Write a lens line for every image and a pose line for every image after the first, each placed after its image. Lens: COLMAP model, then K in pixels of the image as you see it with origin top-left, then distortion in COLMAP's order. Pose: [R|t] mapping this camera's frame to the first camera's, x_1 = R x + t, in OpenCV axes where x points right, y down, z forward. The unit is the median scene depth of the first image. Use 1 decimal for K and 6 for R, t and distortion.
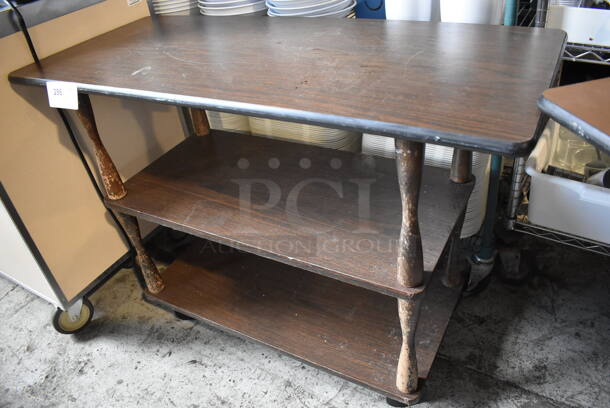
lens RADIAL K [[475.1, 0, 310.7], [0, 475.1, 207.0], [0, 0, 1]] dist [-0.102668, 0.020264]
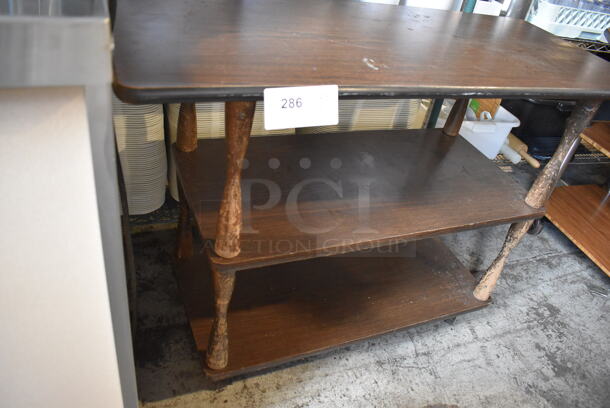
lens RADIAL K [[475.1, 0, 308.1], [0, 475.1, 204.4], [0, 0, 1]] dist [-0.102668, 0.020264]
pose [[0.583259, -0.296192, 0.756359, -0.793642], [0.263807, 0.949746, 0.168490, -0.163413], [-0.768254, 0.101260, 0.632085, 0.427203]]
